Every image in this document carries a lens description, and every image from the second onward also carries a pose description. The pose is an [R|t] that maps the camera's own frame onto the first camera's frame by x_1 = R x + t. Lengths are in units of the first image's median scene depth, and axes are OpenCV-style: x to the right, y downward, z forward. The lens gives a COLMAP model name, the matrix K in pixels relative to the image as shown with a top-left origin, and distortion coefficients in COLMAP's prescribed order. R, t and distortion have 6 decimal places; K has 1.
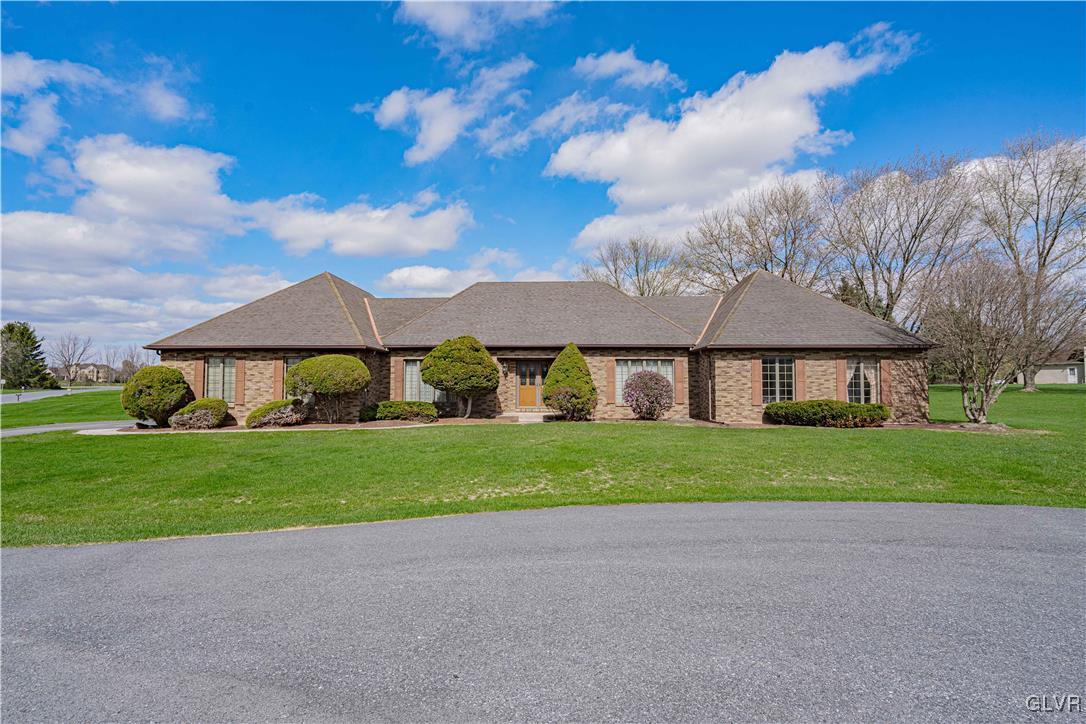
lens RADIAL K [[575.3, 0, 543.0], [0, 575.3, 362.0], [0, 0, 1]] dist [0.000998, 0.000146]
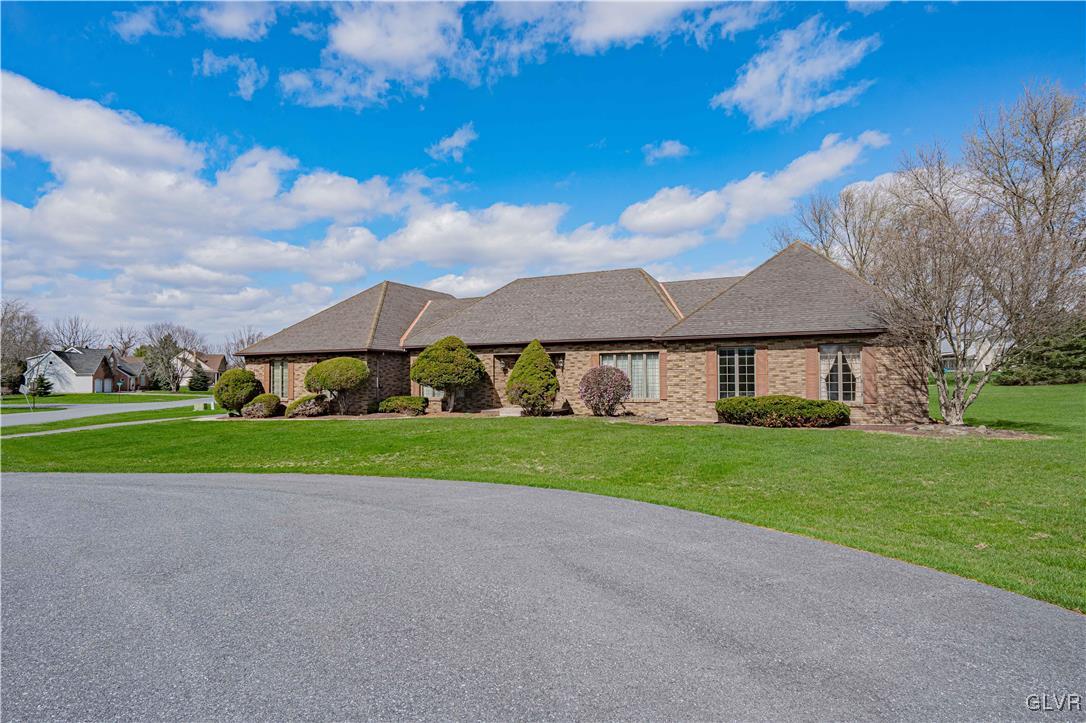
lens RADIAL K [[638.1, 0, 543.0], [0, 638.1, 361.5], [0, 0, 1]] dist [0.000681, 0.000128]
pose [[0.911221, -0.020928, -0.411387, 0.538896], [0.025853, 0.999645, 0.006410, -0.001116], [0.411106, -0.016477, 0.911438, -0.023770]]
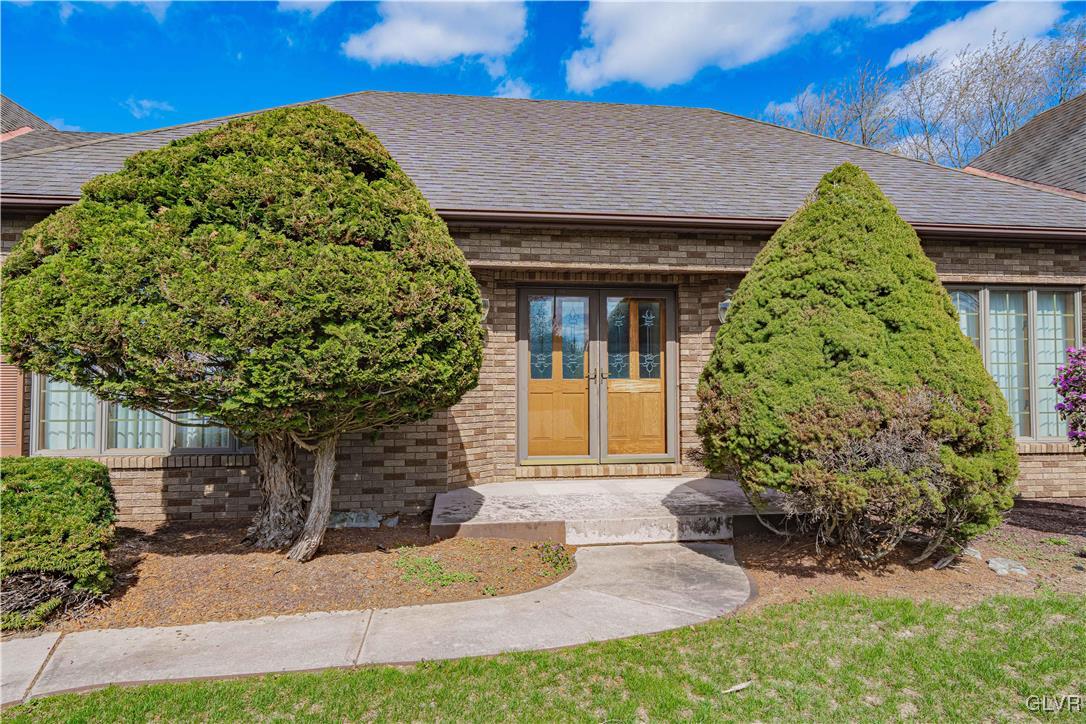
lens RADIAL K [[638.1, 0, 543.0], [0, 638.1, 362.0], [0, 0, 1]] dist [0.000681, 0.000128]
pose [[0.988846, 0.002129, 0.148926, -0.091691], [-0.004386, 0.999880, 0.014832, 0.033383], [-0.148877, -0.015319, 0.988737, 0.813670]]
